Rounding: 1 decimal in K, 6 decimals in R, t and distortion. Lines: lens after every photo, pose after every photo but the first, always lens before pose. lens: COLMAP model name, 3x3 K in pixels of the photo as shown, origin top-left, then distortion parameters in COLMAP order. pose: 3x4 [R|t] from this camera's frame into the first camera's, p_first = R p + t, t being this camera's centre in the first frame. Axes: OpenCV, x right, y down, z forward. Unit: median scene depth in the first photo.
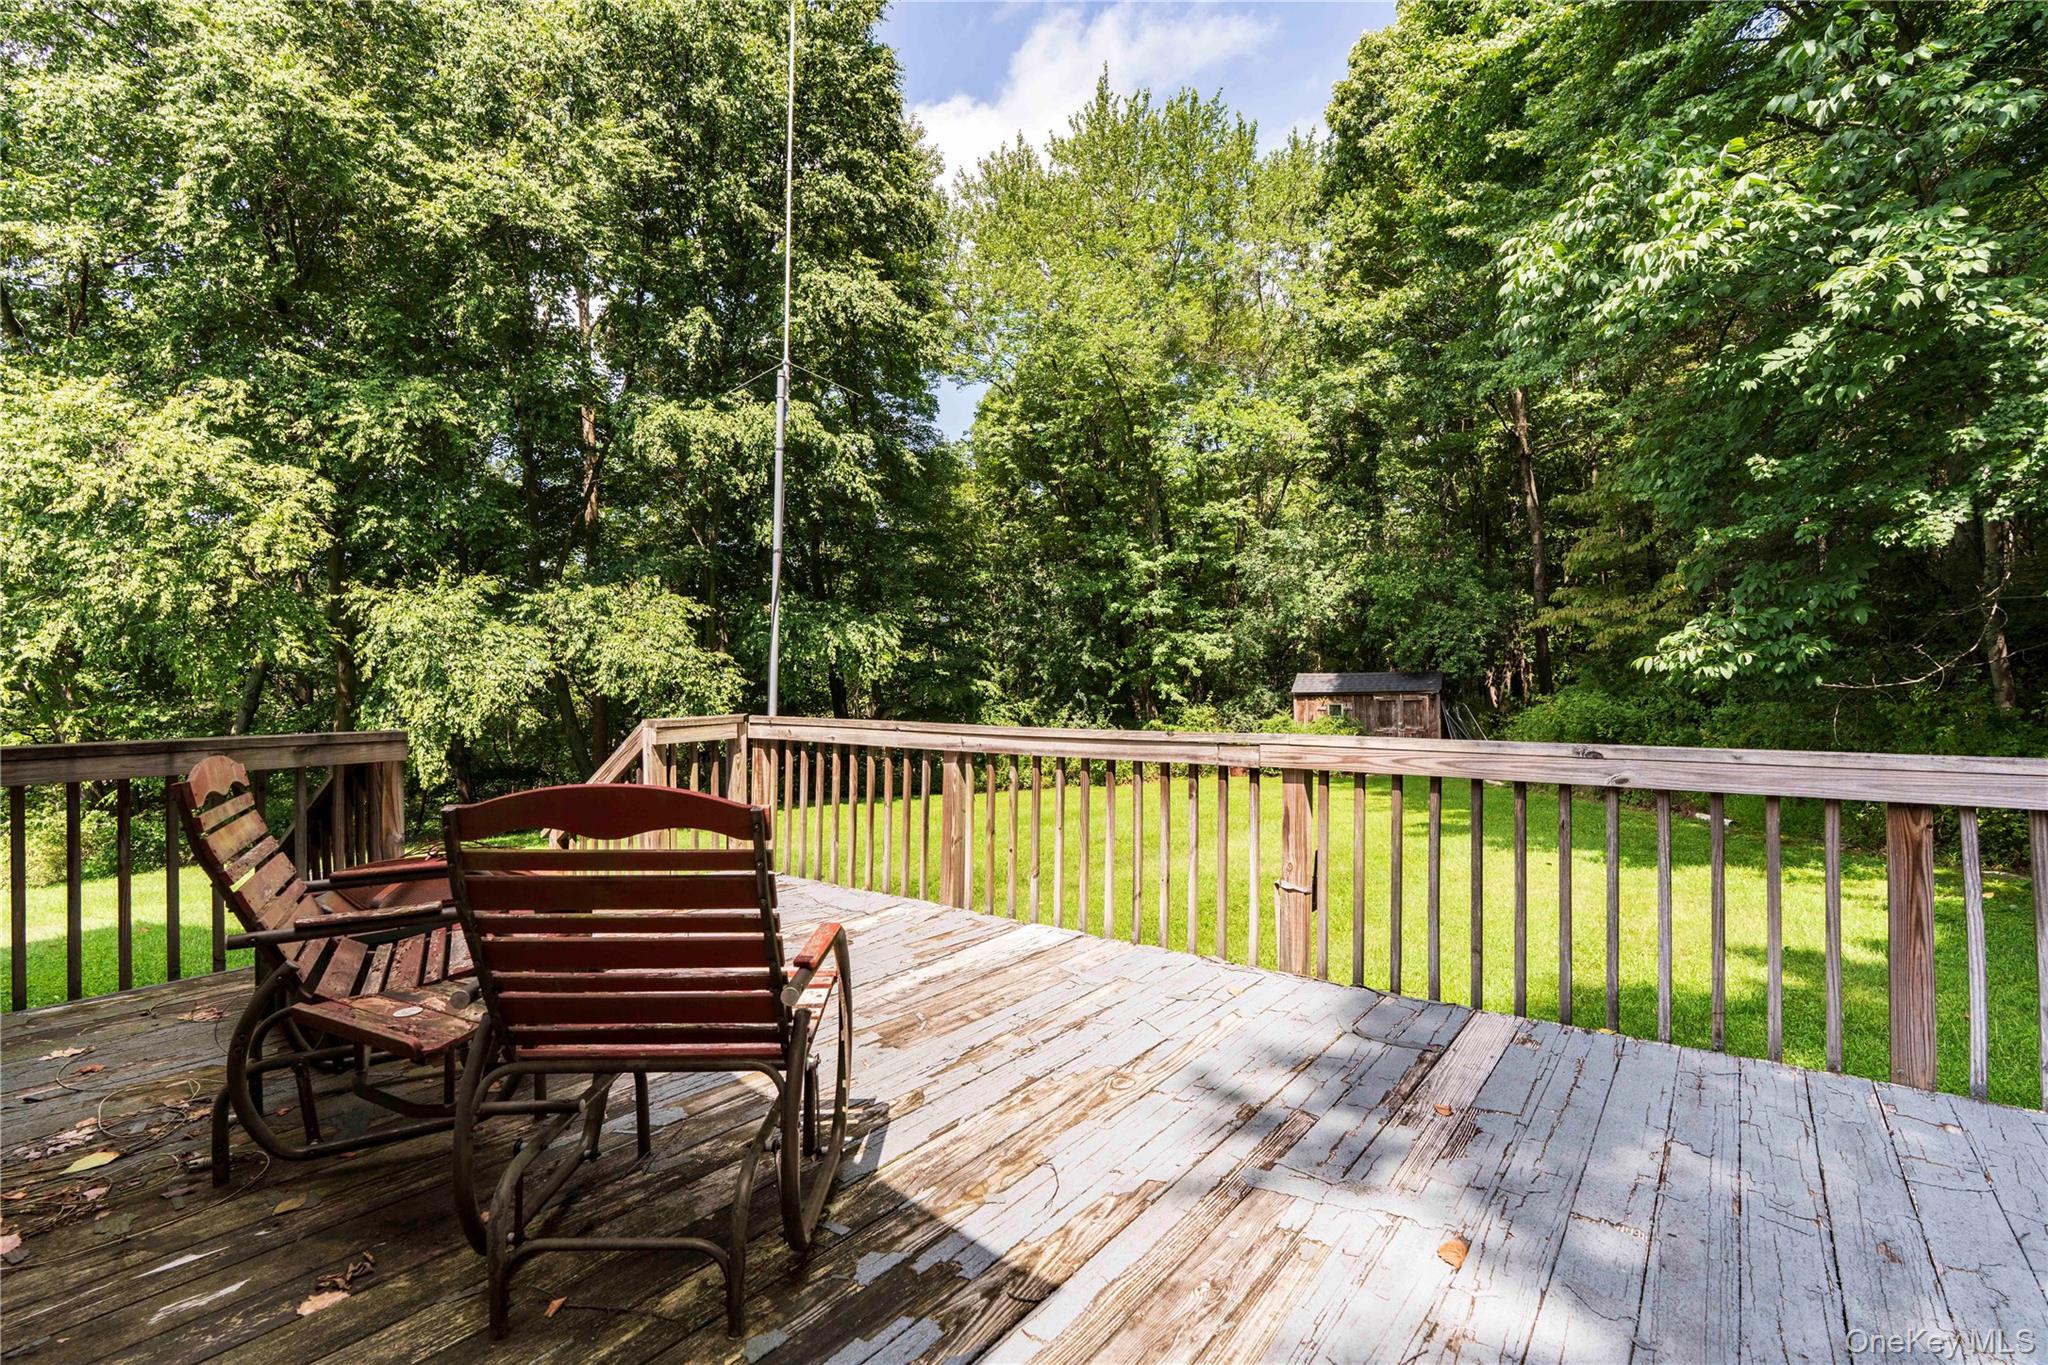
lens RADIAL K [[994.9, 0, 1033.4], [0, 994.9, 686.4], [0, 0, 1]] dist [-0.004416, -0.000059]
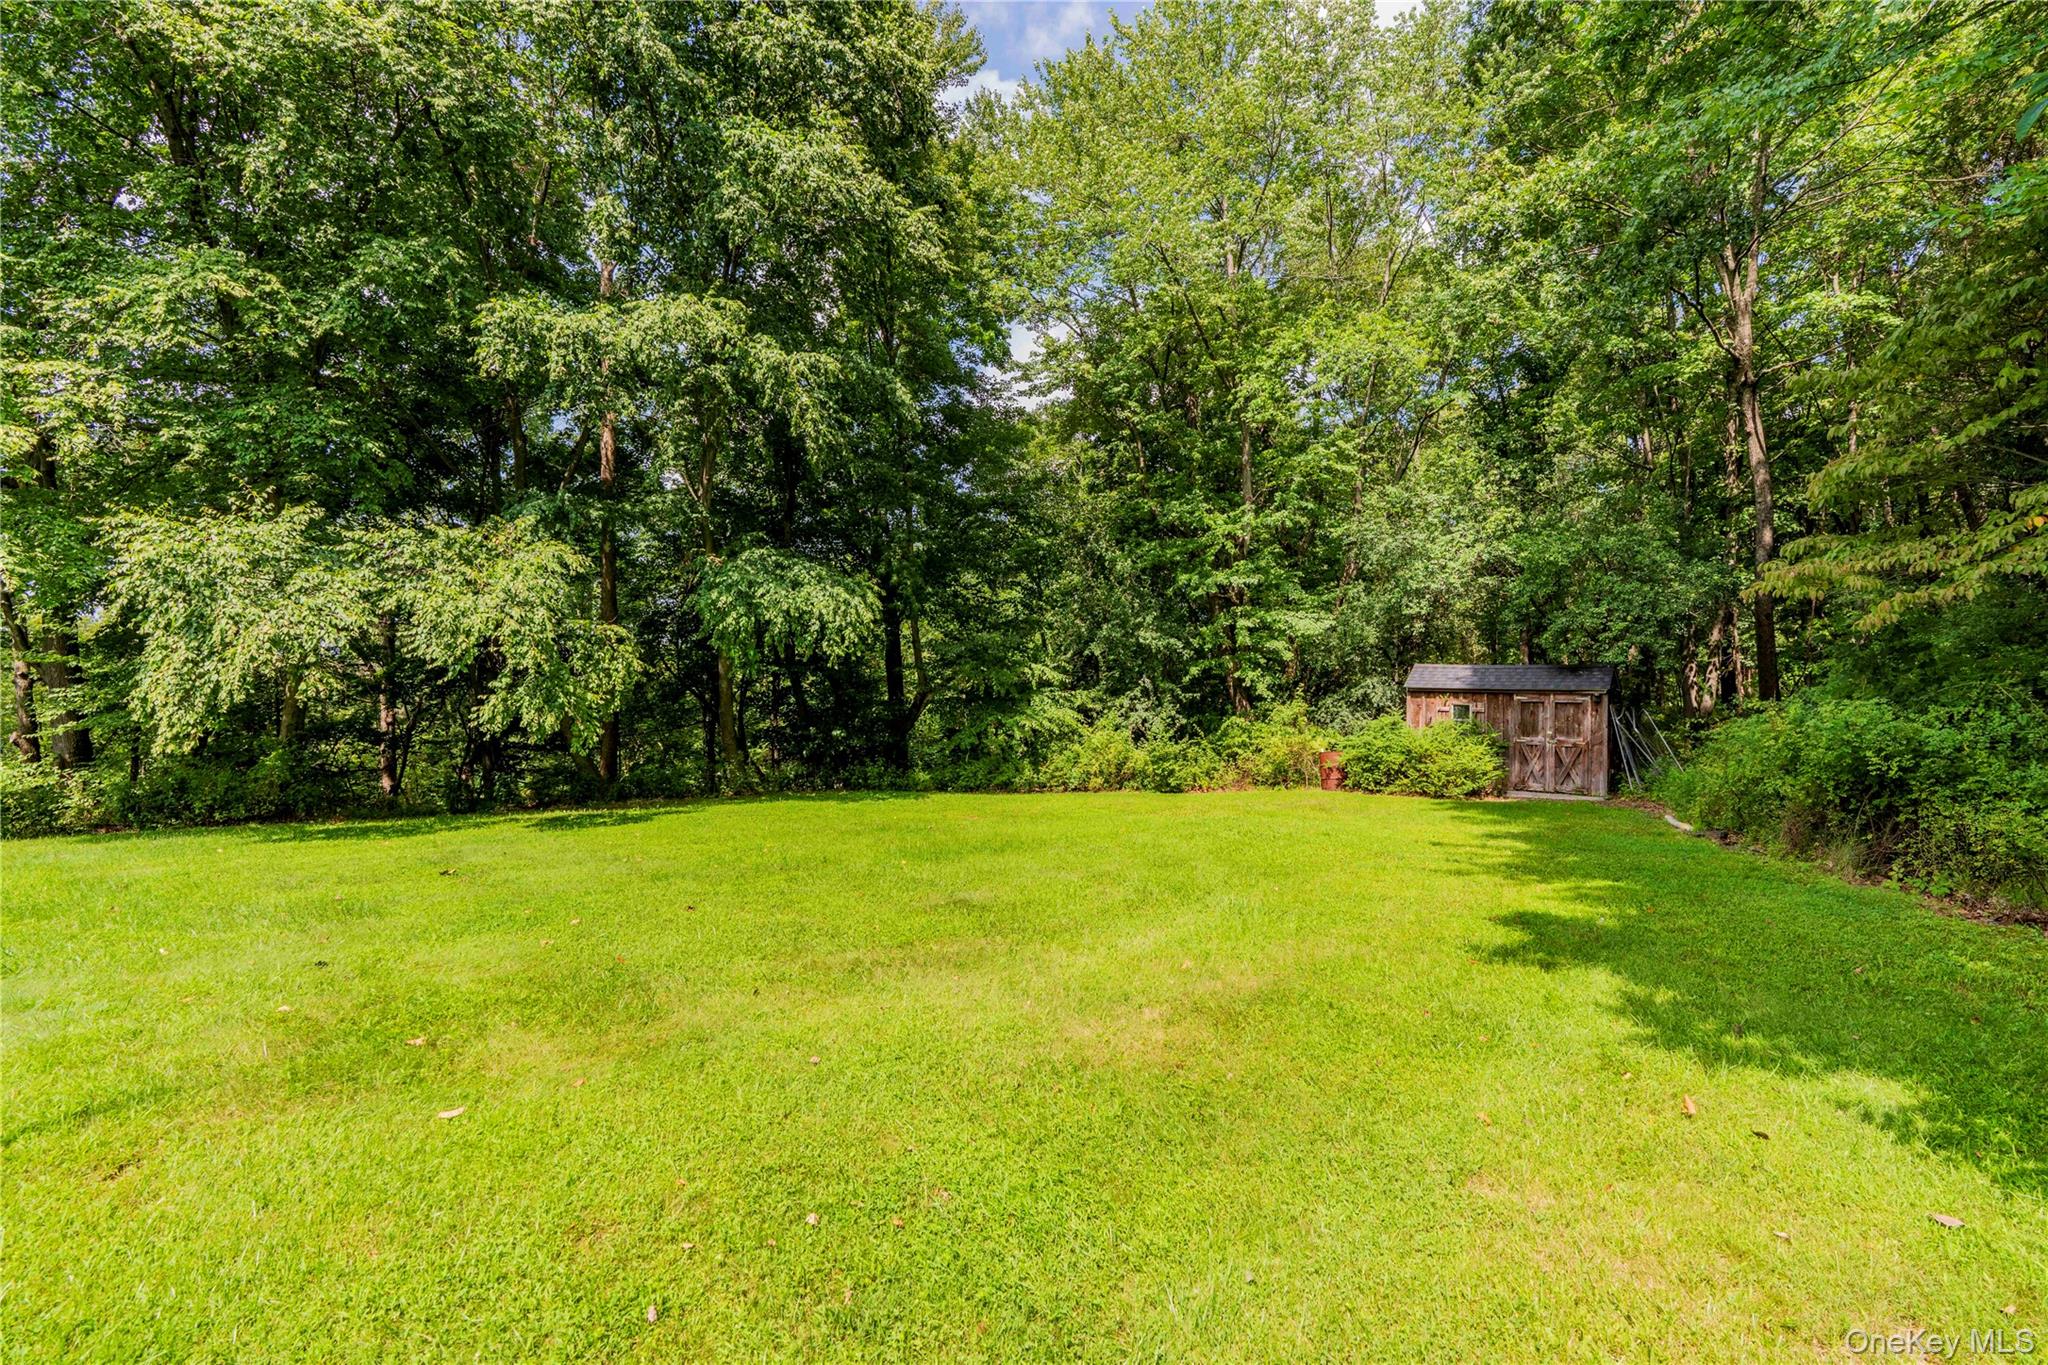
lens RADIAL K [[934.5, 0, 1012.5], [0, 934.5, 674.1], [0, 0, 1]] dist [-0.006849, 0.003898]
pose [[0.978471, 0.032798, -0.203764, 0.105573], [-0.032803, 0.999456, 0.003351, 0.003814], [0.203763, 0.003405, 0.979014, 0.206737]]
